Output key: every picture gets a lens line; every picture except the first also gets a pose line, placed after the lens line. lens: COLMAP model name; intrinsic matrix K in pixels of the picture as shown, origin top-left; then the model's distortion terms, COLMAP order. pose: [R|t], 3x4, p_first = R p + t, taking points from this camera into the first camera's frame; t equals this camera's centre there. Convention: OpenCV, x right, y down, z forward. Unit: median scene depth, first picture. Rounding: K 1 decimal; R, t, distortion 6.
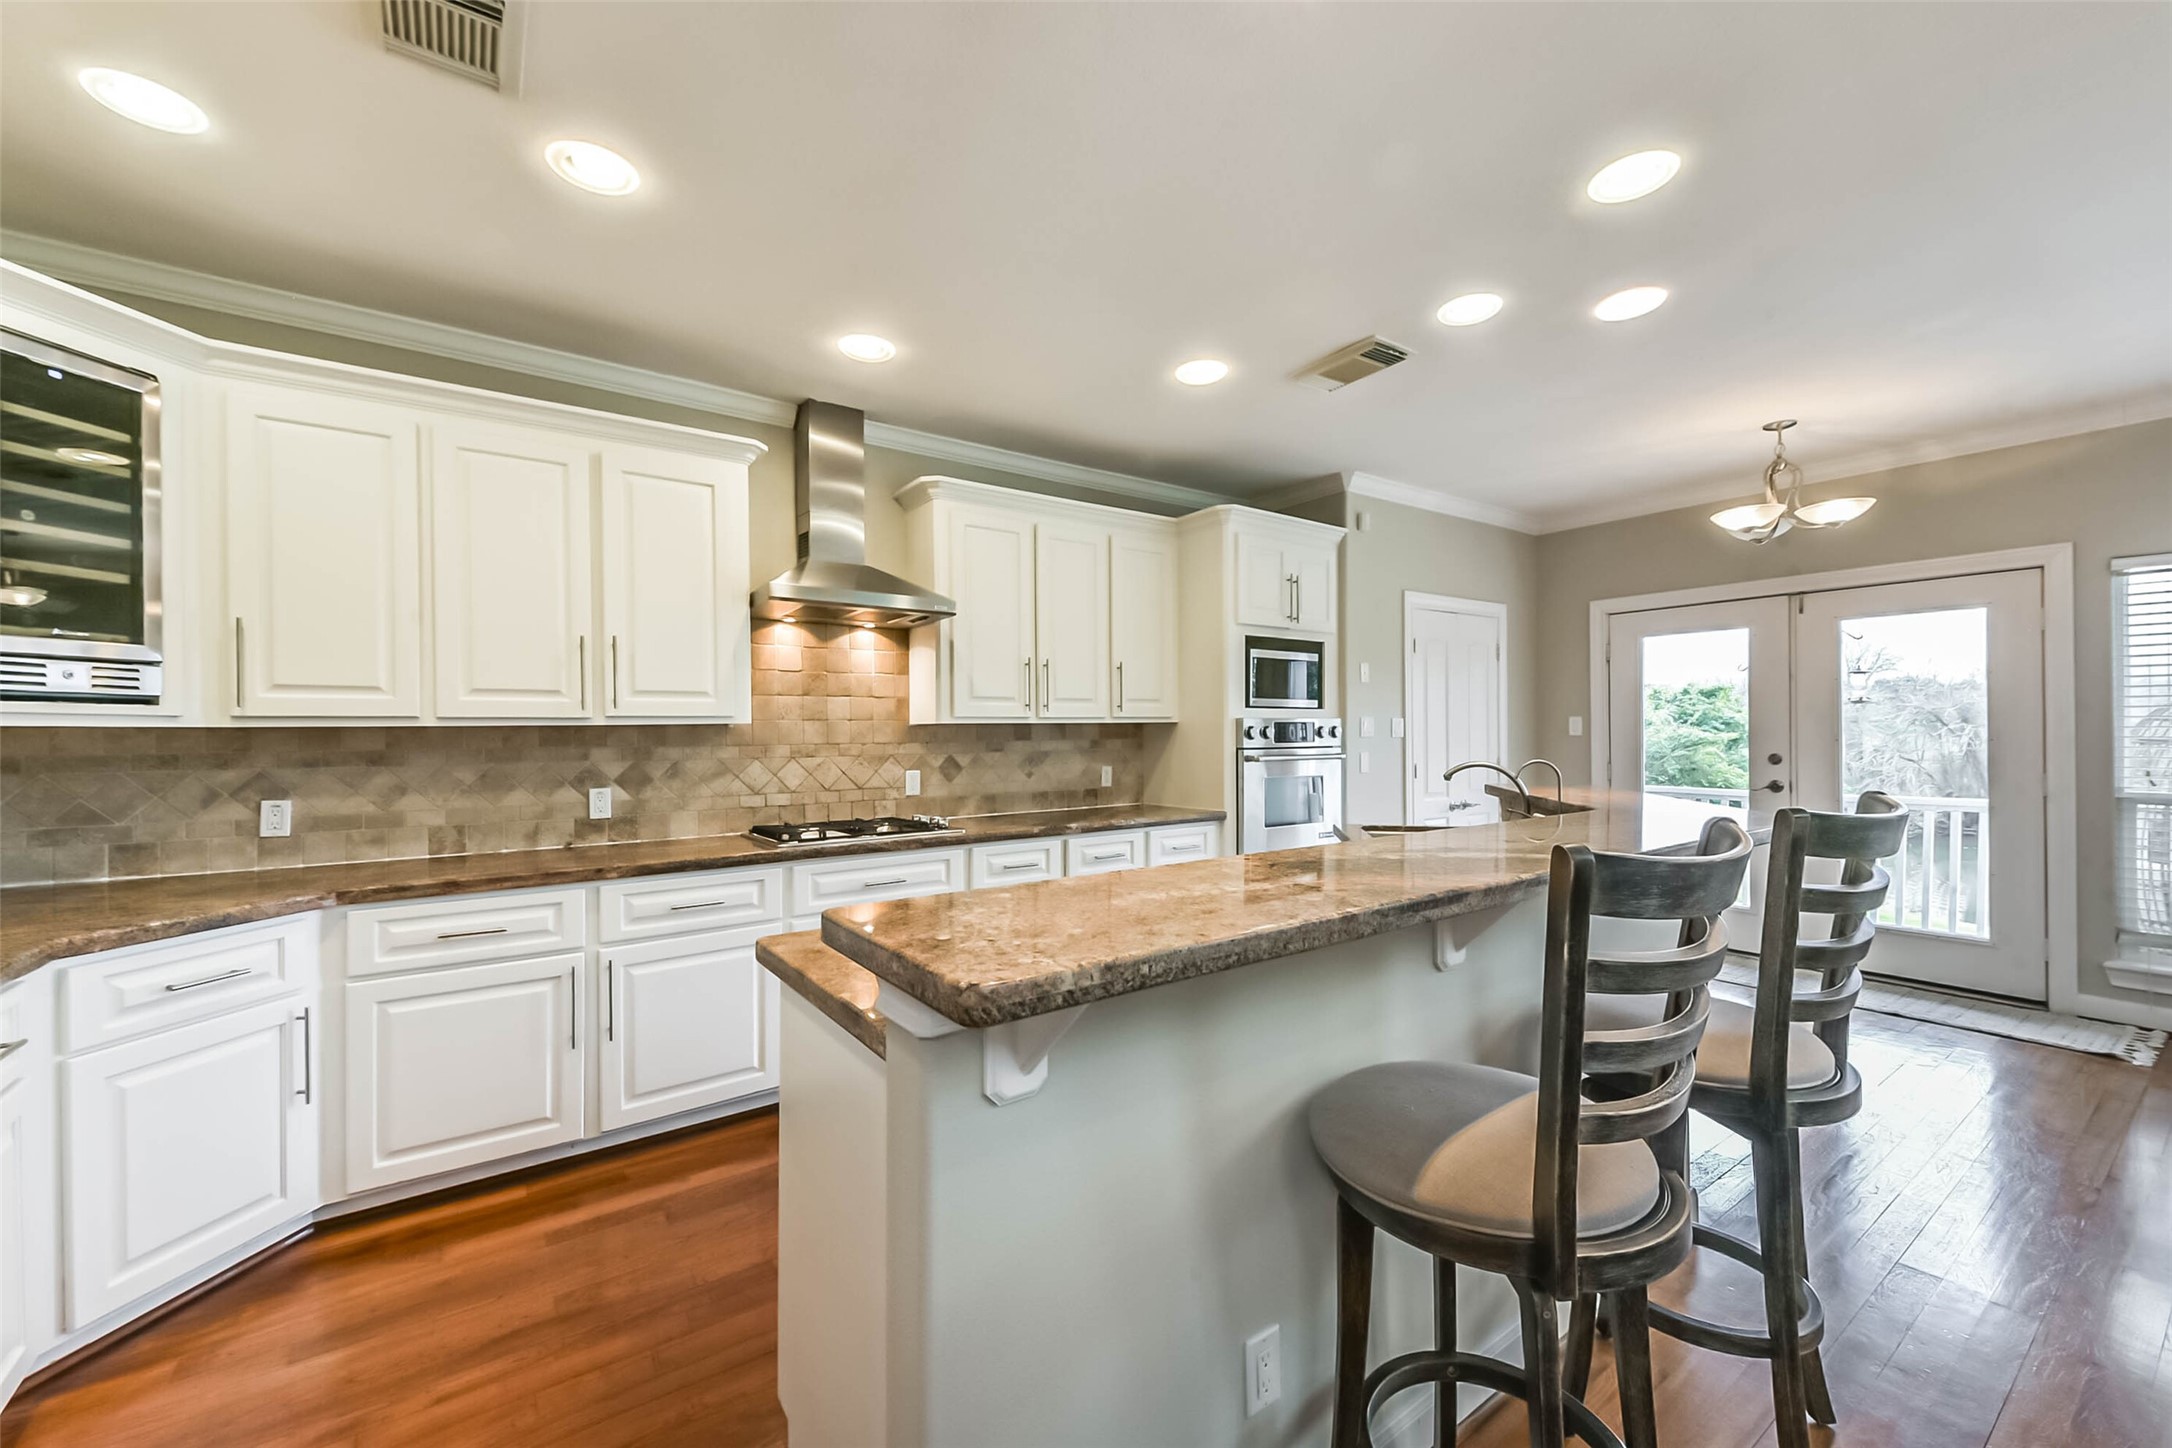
lens RADIAL K [[855.0, 0, 1078.2], [0, 855.0, 720.8], [0, 0, 1]] dist [0.055762, -0.000163]
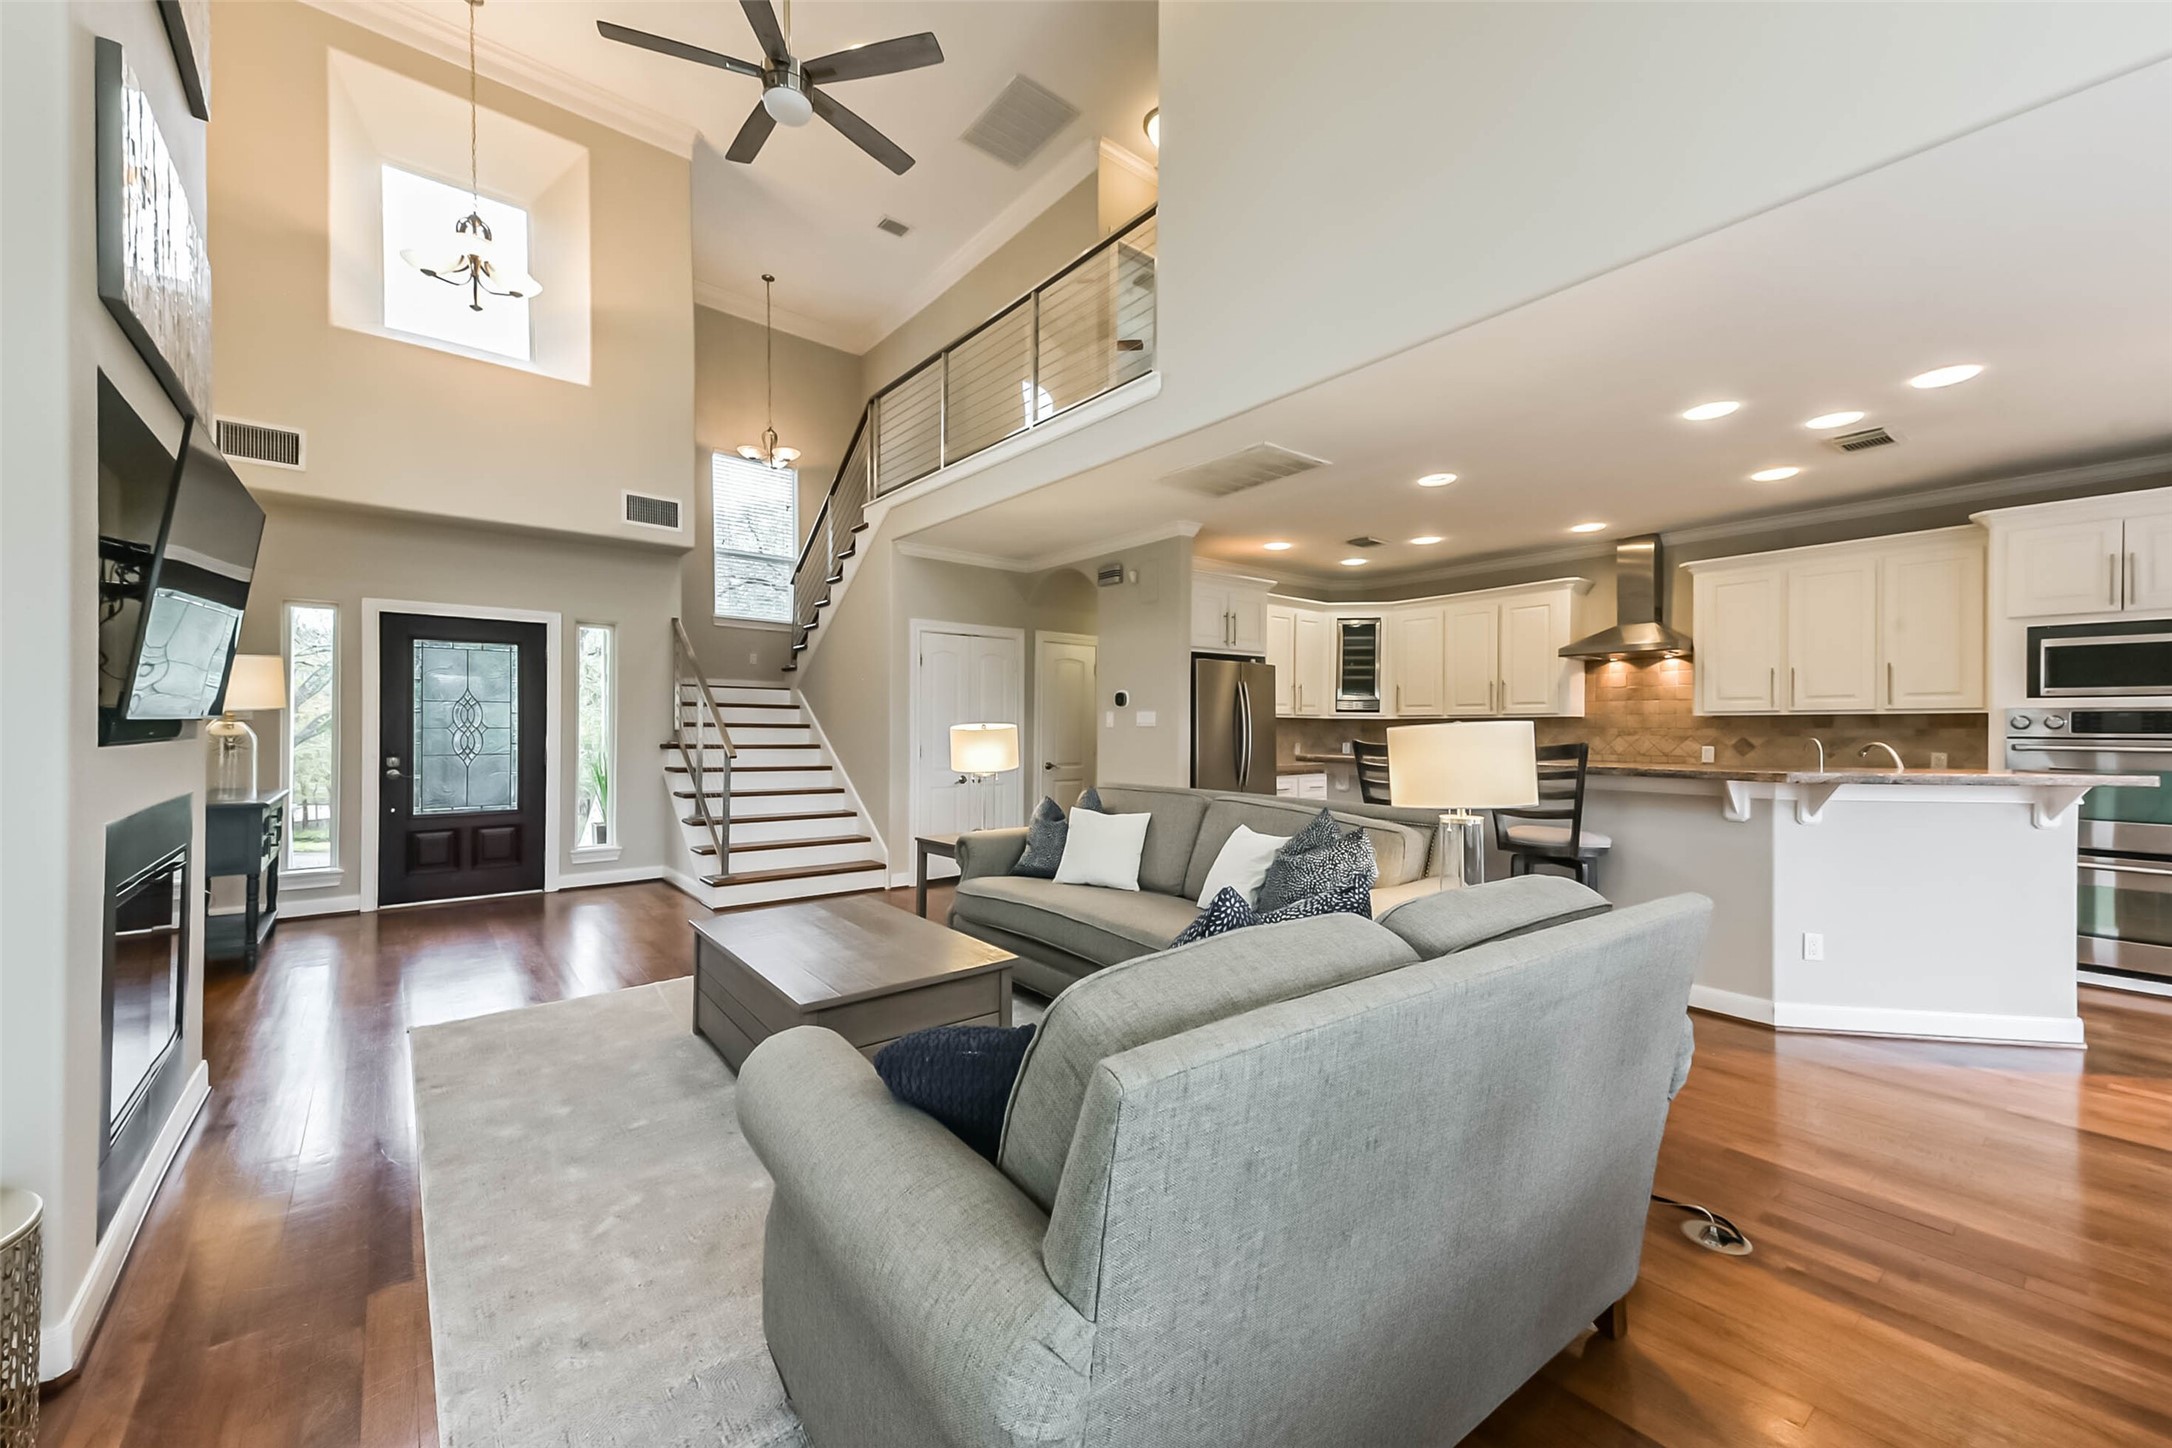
lens RADIAL K [[855.0, 0, 1078.2], [0, 855.0, 720.8], [0, 0, 1]] dist [0.055762, -0.000163]
pose [[0.068195, -0.001923, -0.997670, 1.294052], [0.002869, 0.999994, -0.001732, 0.011736], [0.997668, -0.002744, 0.068200, -0.227699]]
